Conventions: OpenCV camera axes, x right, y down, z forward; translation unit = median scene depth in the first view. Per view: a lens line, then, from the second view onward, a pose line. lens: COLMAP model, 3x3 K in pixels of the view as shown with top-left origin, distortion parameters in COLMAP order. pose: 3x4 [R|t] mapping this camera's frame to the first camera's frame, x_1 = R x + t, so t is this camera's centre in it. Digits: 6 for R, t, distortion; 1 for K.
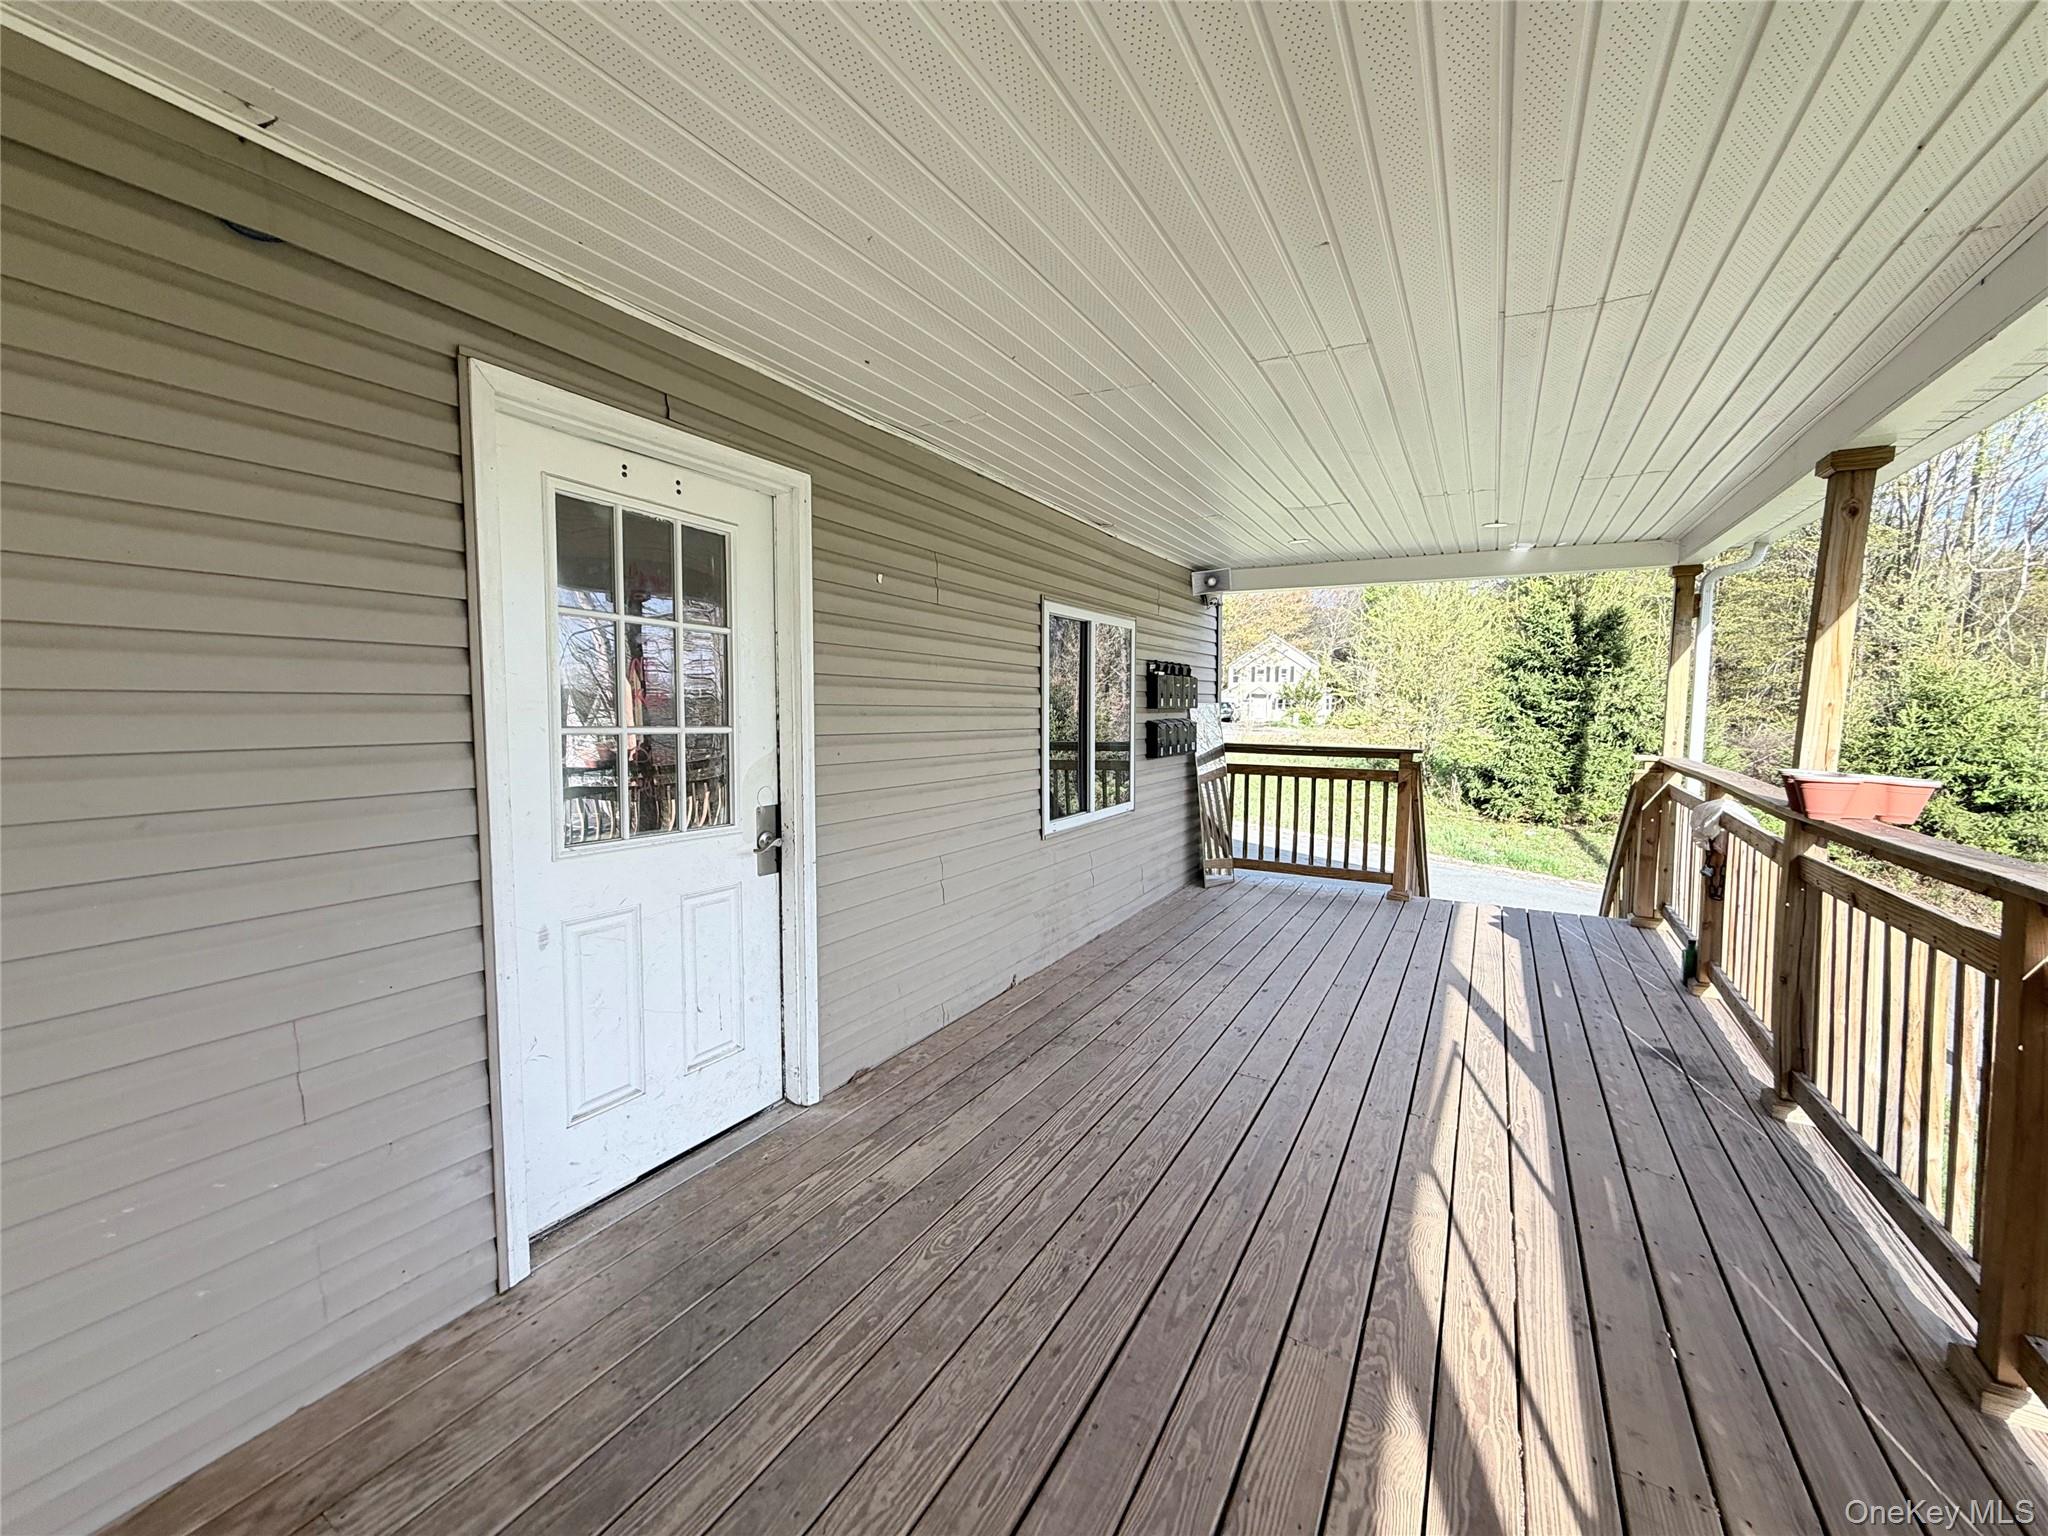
lens RADIAL K [[815.9, 0, 1020.8], [0, 815.9, 768.0], [0, 0, 1]] dist [0.000872, 0.000132]
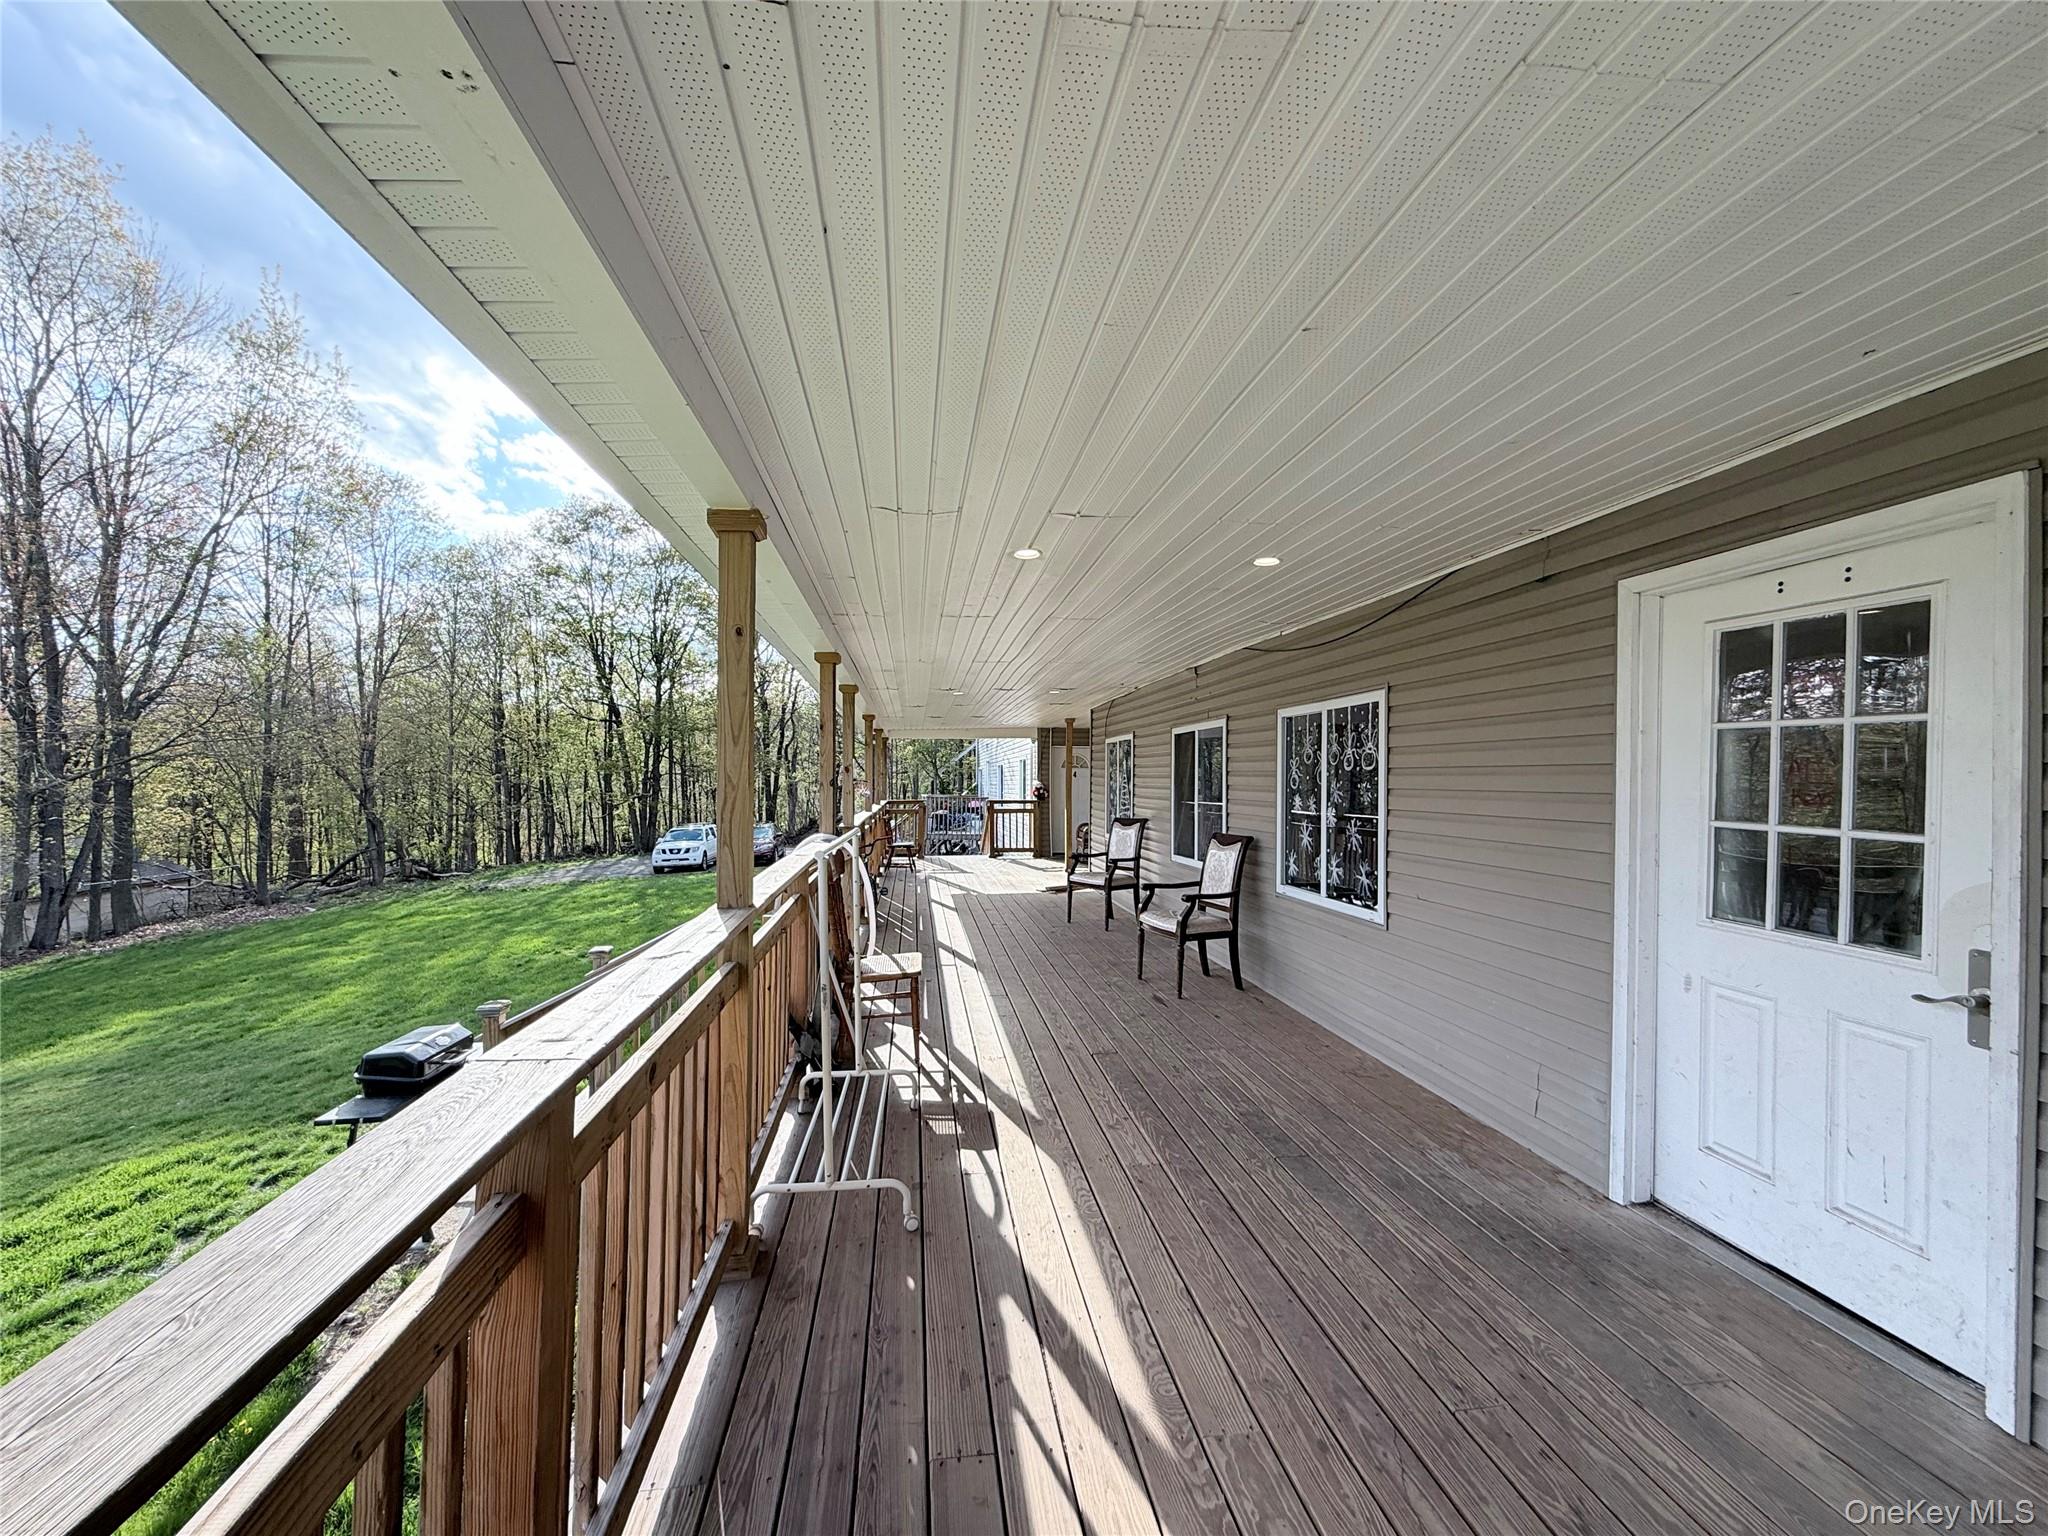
lens RADIAL K [[815.9, 0, 1027.1], [0, 815.9, 766.5], [0, 0, 1]] dist [0.000872, 0.000132]
pose [[-0.784247, -0.021153, -0.620088, 0.944195], [-0.061012, 0.997204, 0.043147, -0.112392], [0.617442, 0.071671, -0.783345, 1.227550]]
